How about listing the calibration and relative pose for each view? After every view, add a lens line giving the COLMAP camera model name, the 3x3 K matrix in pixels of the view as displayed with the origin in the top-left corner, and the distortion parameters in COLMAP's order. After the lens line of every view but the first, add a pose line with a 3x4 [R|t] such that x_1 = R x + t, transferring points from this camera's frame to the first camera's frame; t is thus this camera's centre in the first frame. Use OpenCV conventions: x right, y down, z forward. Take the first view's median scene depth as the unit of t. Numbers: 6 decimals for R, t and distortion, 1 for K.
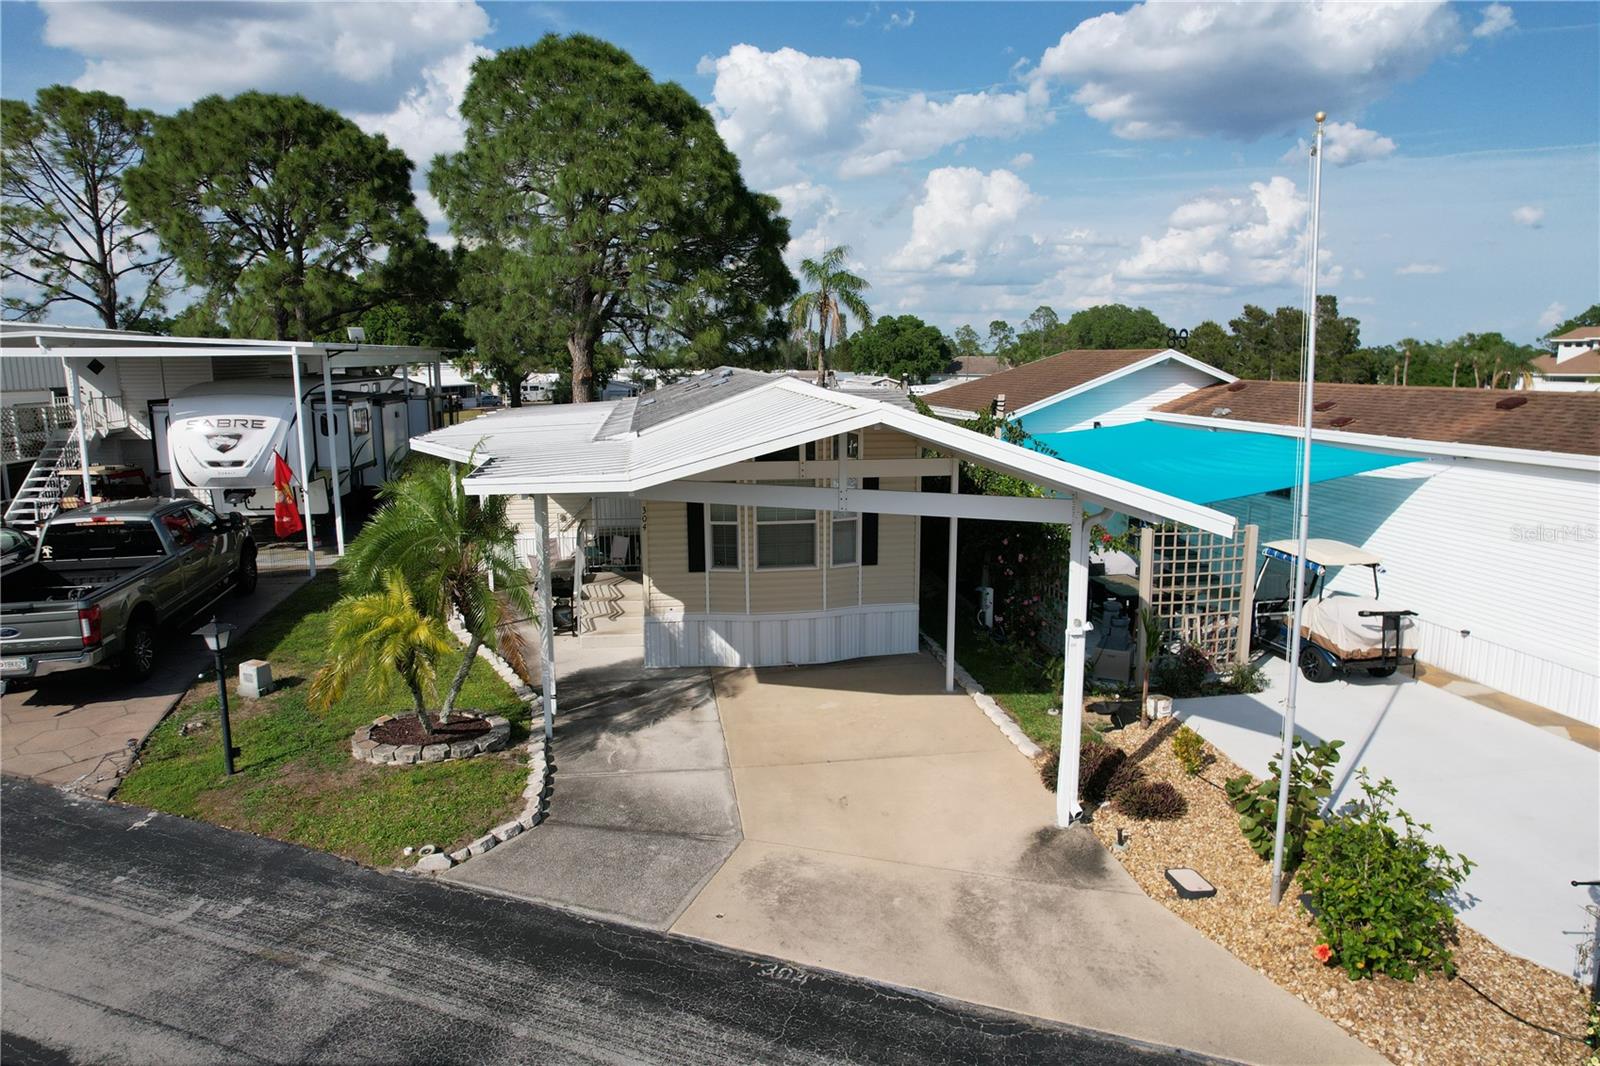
lens RADIAL K [[1029.8, 0, 803.5], [0, 1029.8, 531.8], [0, 0, 1]] dist [-0.038742, 0.024833]
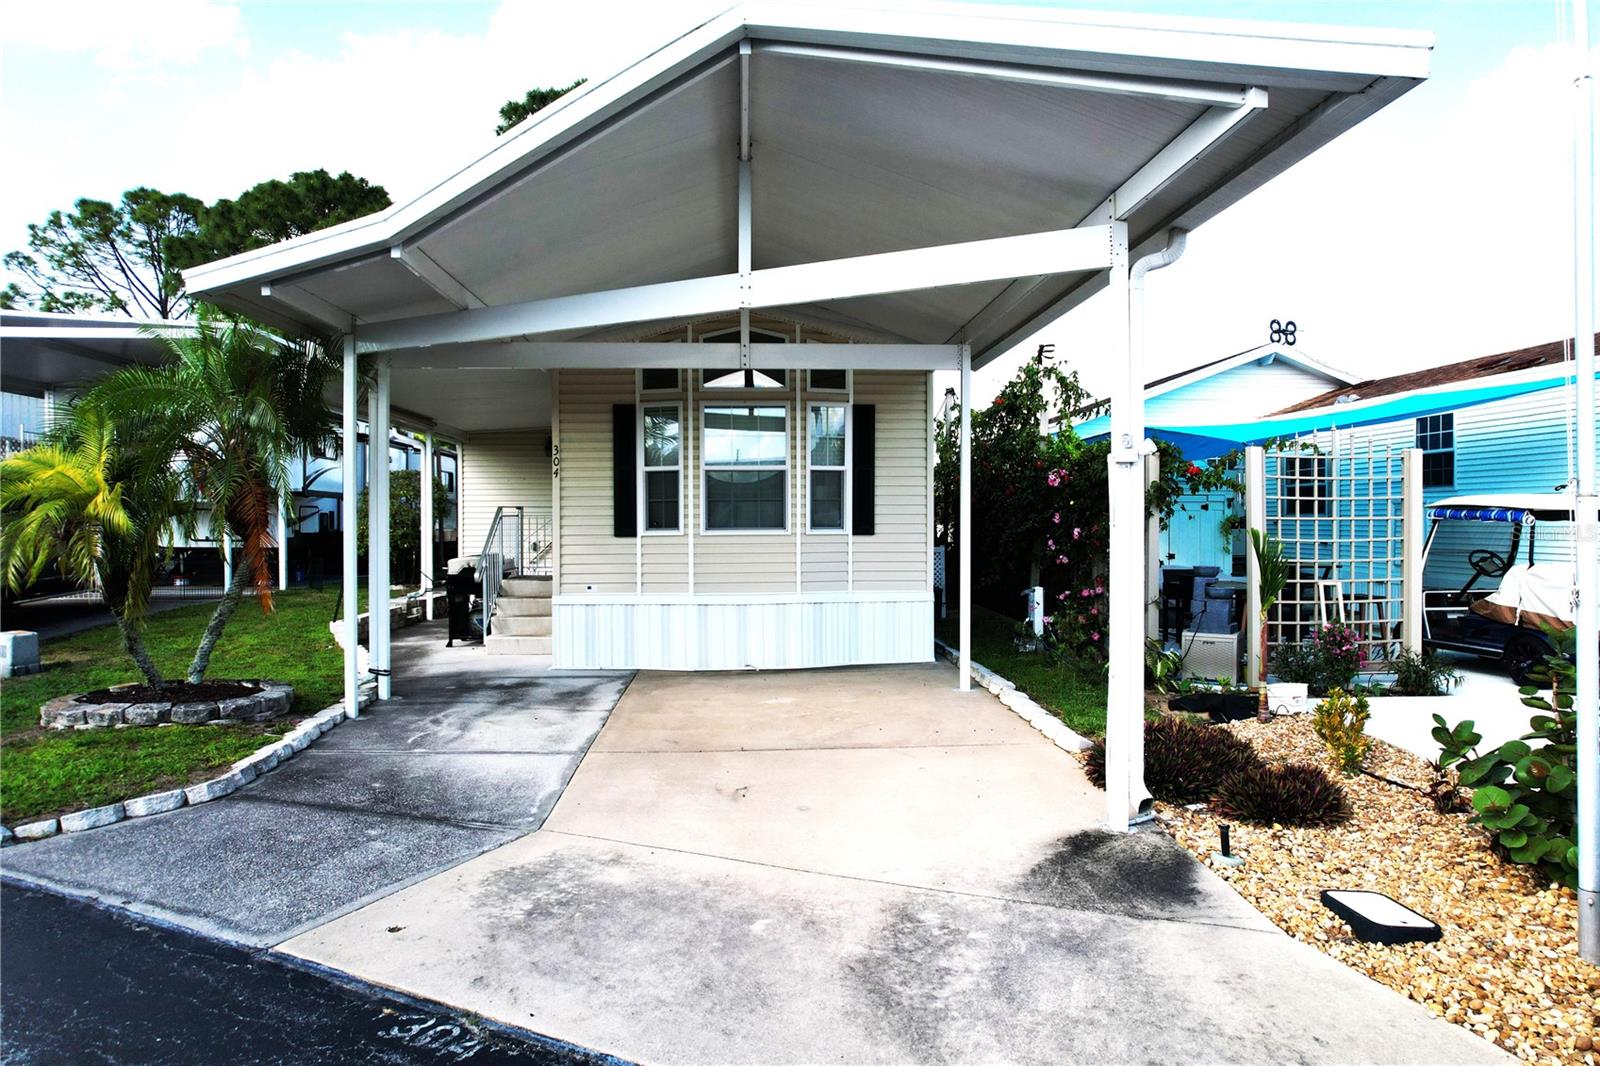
lens RADIAL K [[1029.8, 0, 799.4], [0, 1029.8, 523.8], [0, 0, 1]] dist [-0.038742, 0.024833]
pose [[0.995252, 0.003063, -0.097284, 0.143049], [-0.018788, 0.986752, -0.161144, 0.226311], [0.095501, 0.162207, 0.982124, 0.441141]]
